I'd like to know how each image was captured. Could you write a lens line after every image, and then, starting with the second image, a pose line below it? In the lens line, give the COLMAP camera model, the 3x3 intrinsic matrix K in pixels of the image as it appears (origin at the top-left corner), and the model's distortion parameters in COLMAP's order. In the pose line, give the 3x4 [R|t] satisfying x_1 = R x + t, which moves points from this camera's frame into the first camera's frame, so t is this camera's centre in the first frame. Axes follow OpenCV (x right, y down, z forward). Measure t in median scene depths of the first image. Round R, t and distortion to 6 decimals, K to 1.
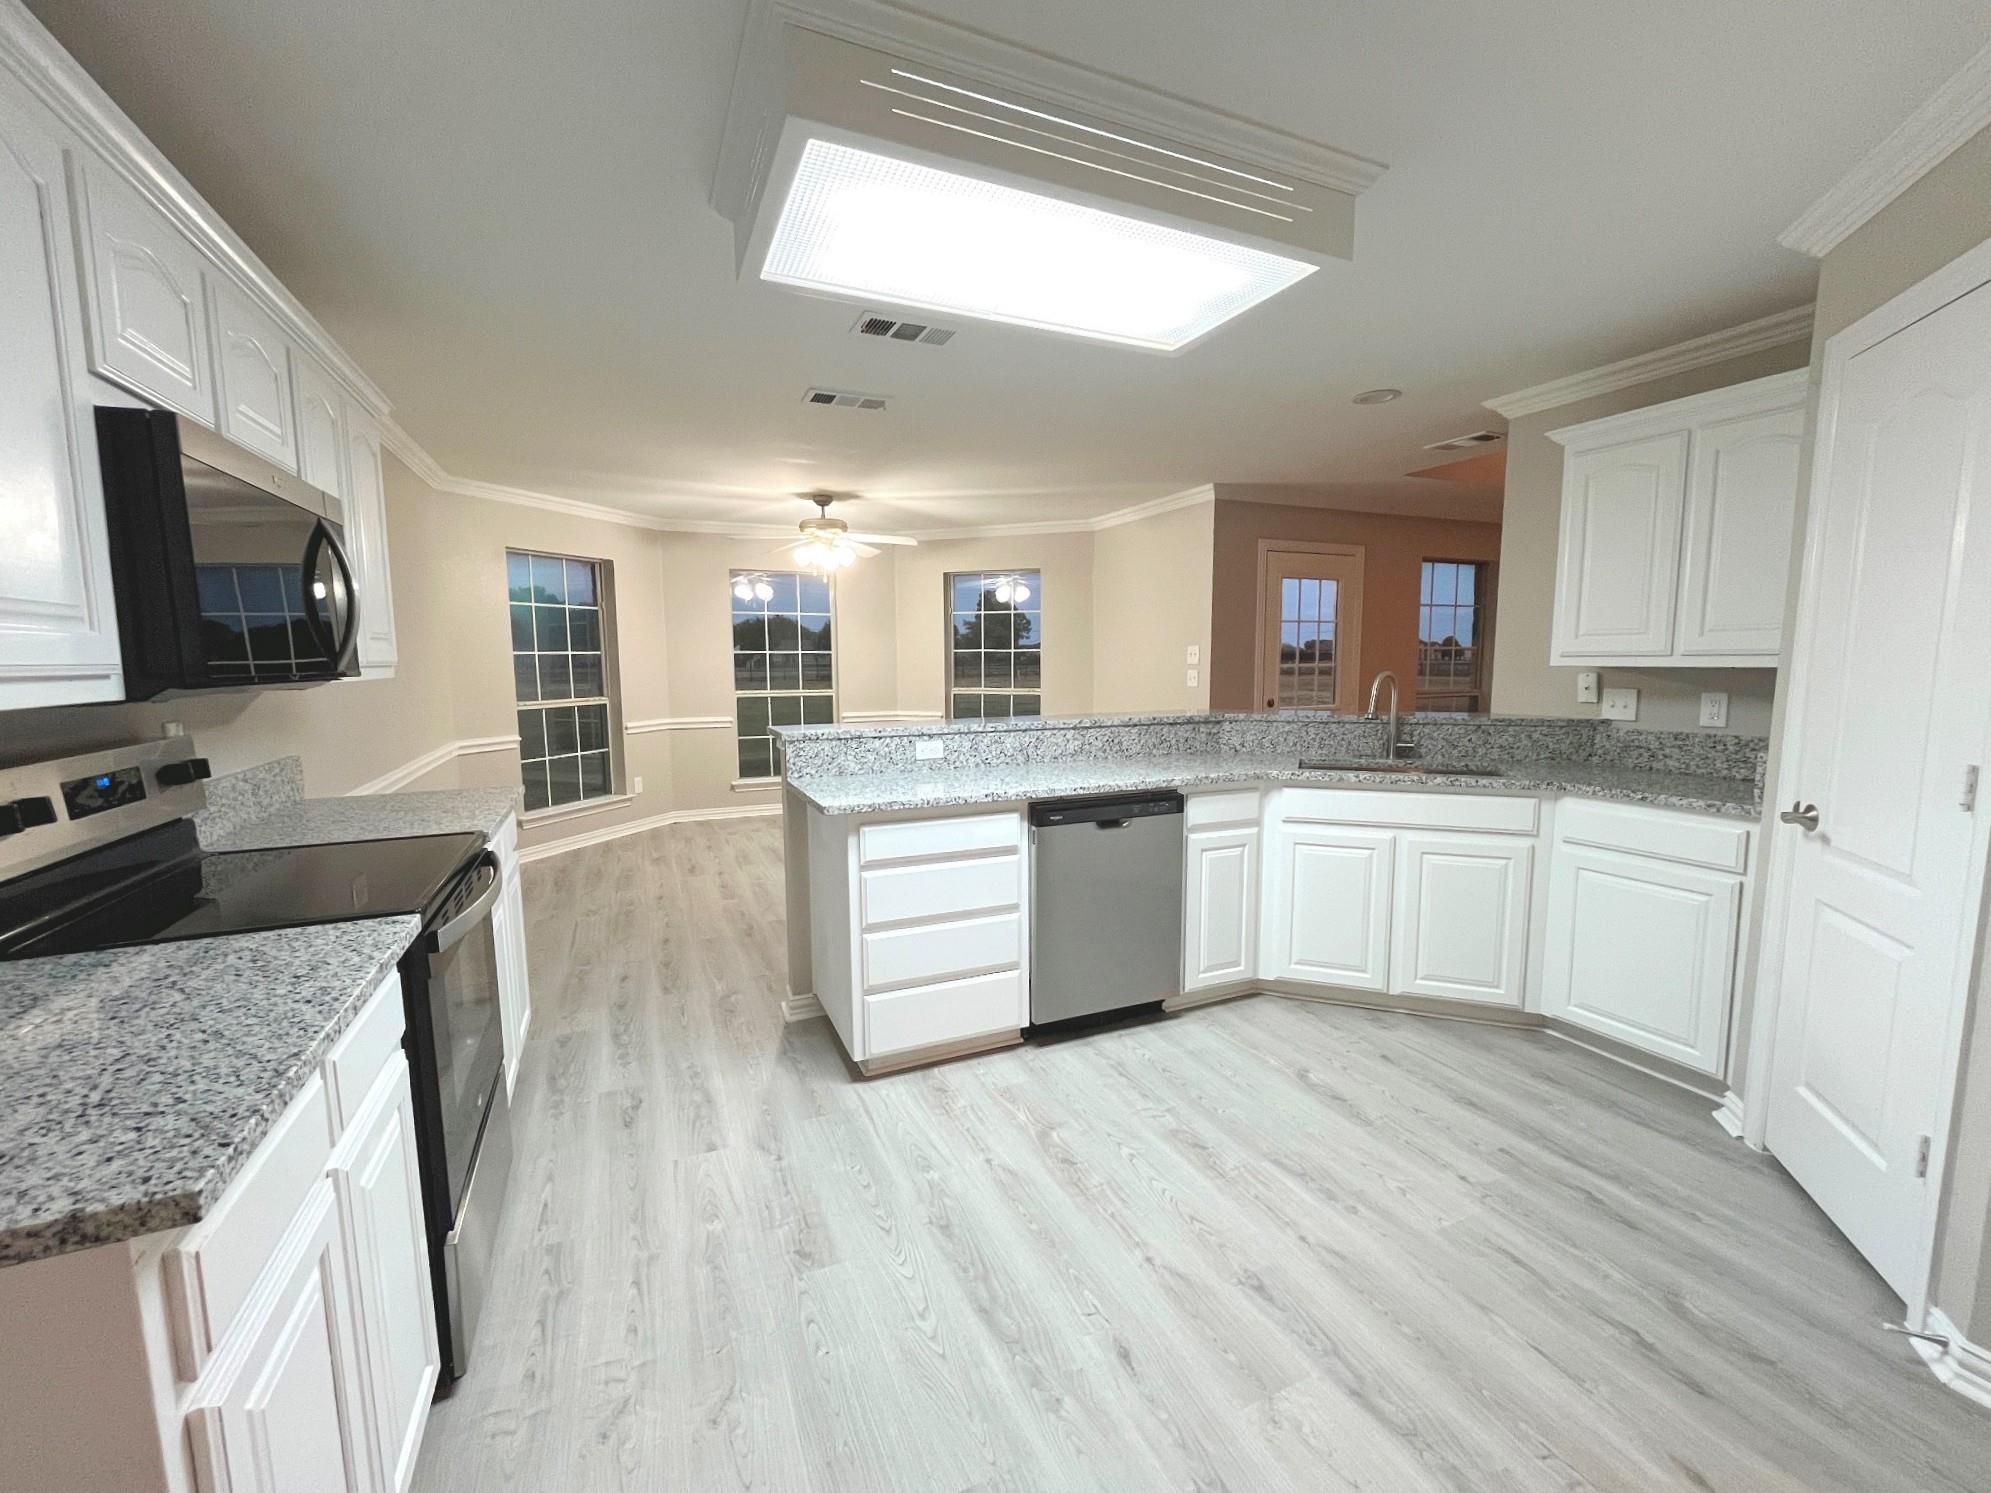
lens RADIAL K [[813.5, 0, 986.0], [0, 813.5, 748.7], [0, 0, 1]] dist [-0.000676, -0.000120]
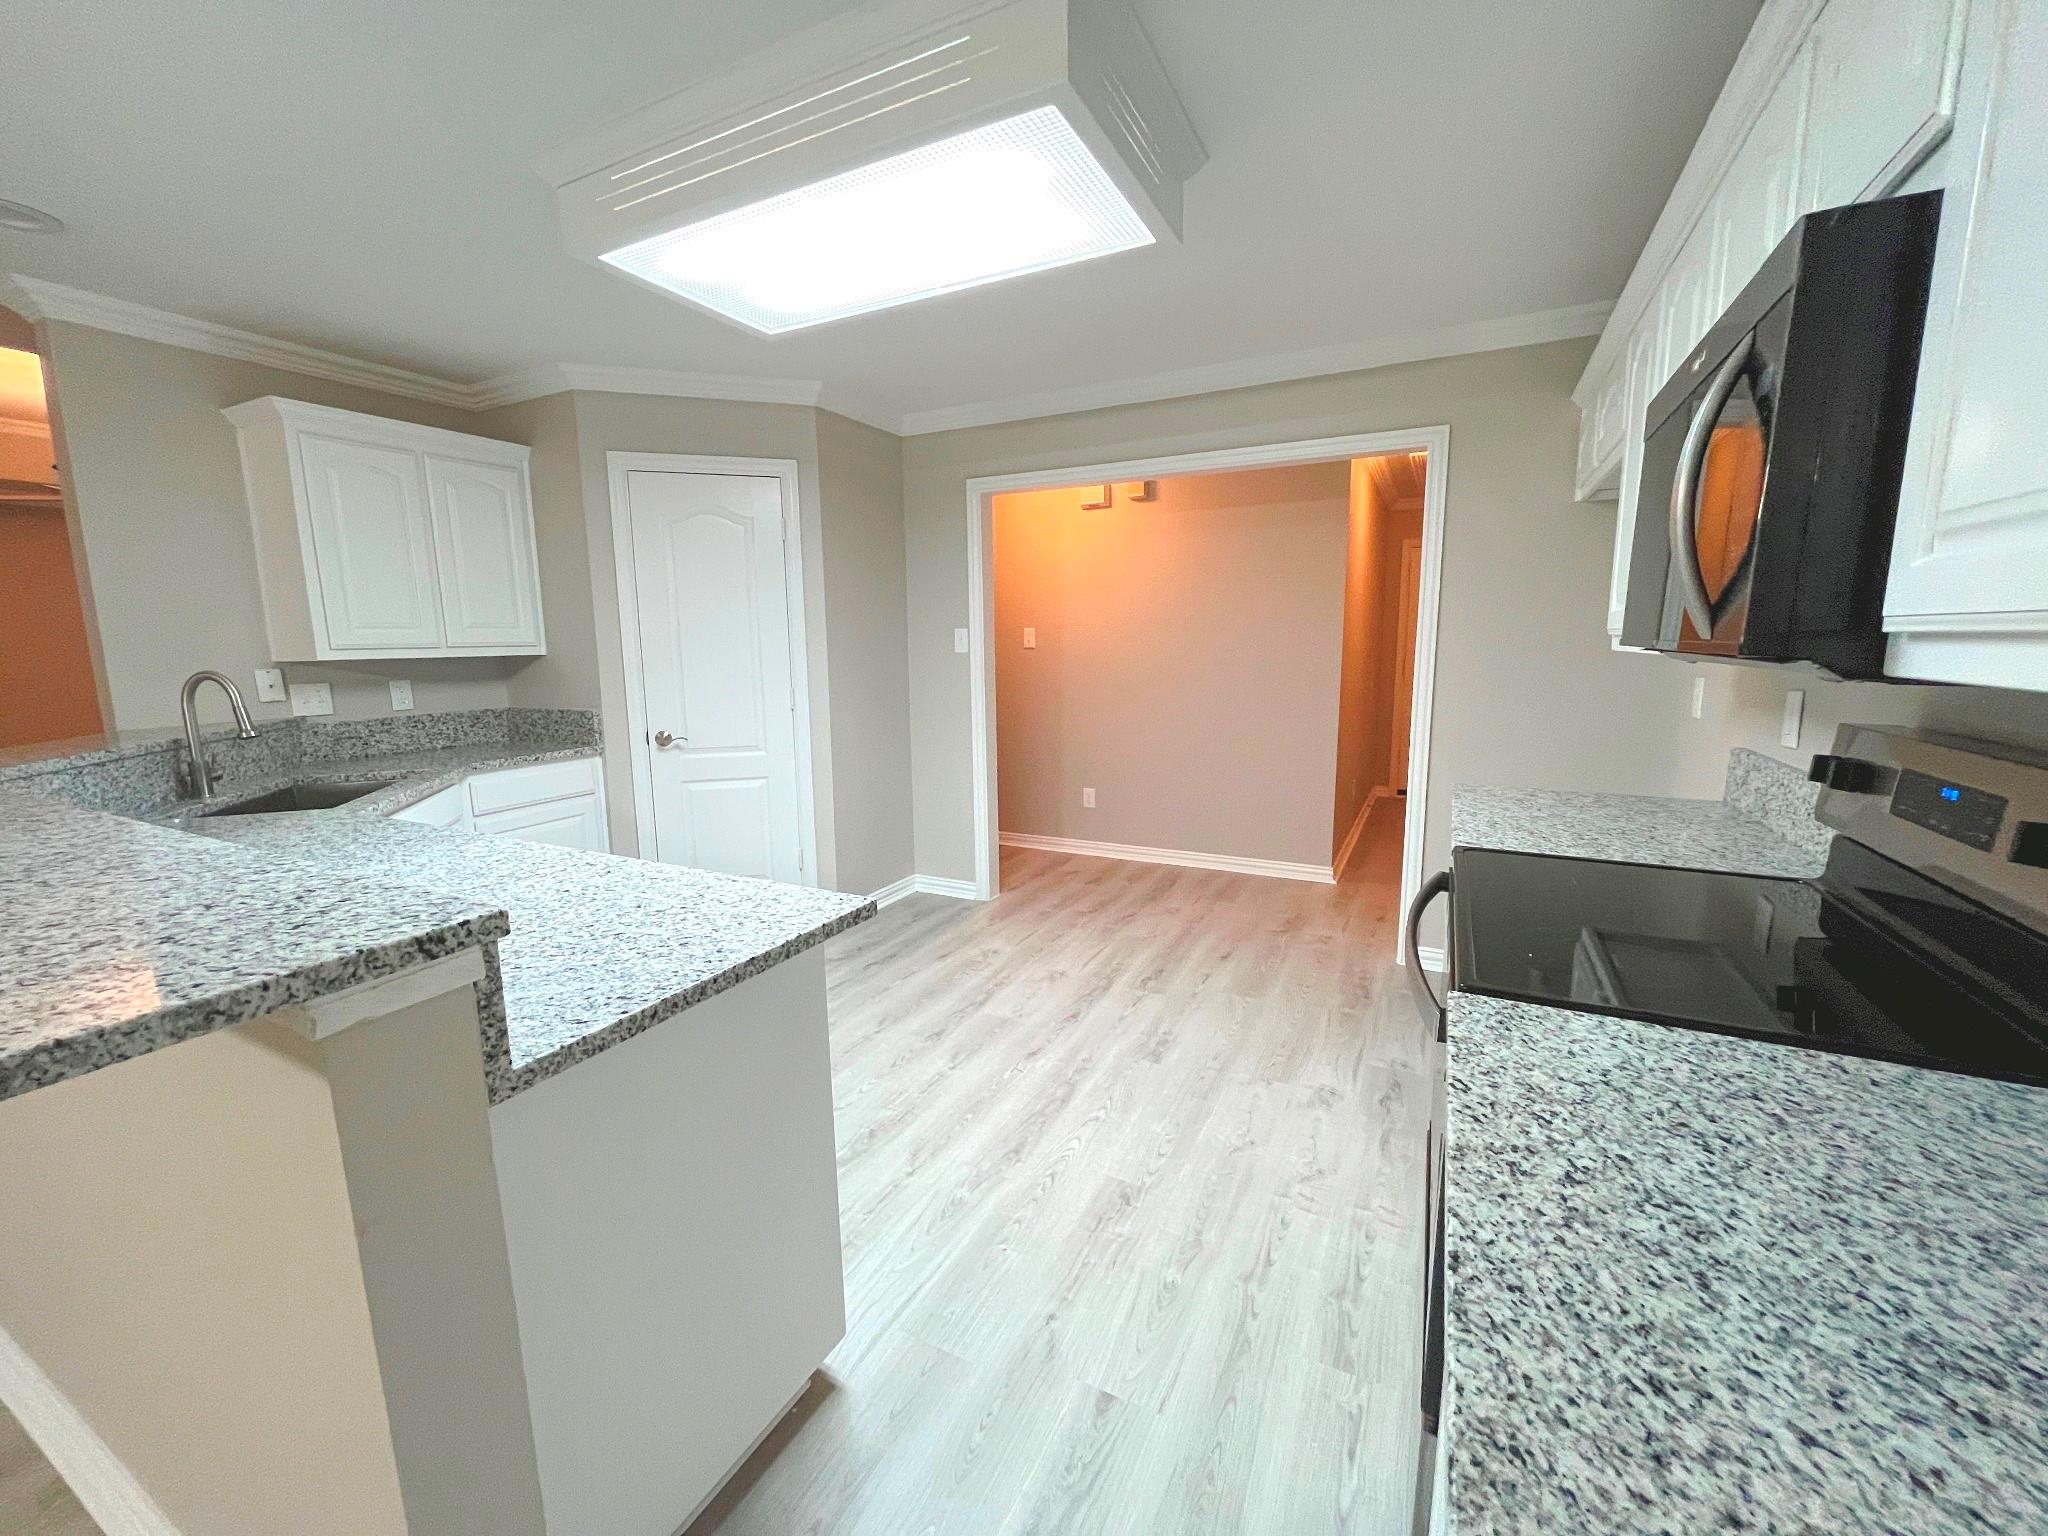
lens RADIAL K [[836.8, 0, 1014.2], [0, 836.8, 770.2], [0, 0, 1]] dist [-0.000676, -0.000120]
pose [[-0.625504, -0.105812, 0.773013, -0.899673], [0.104768, 0.970397, 0.217607, -0.170443], [-0.773155, 0.217101, -0.595902, 1.608035]]
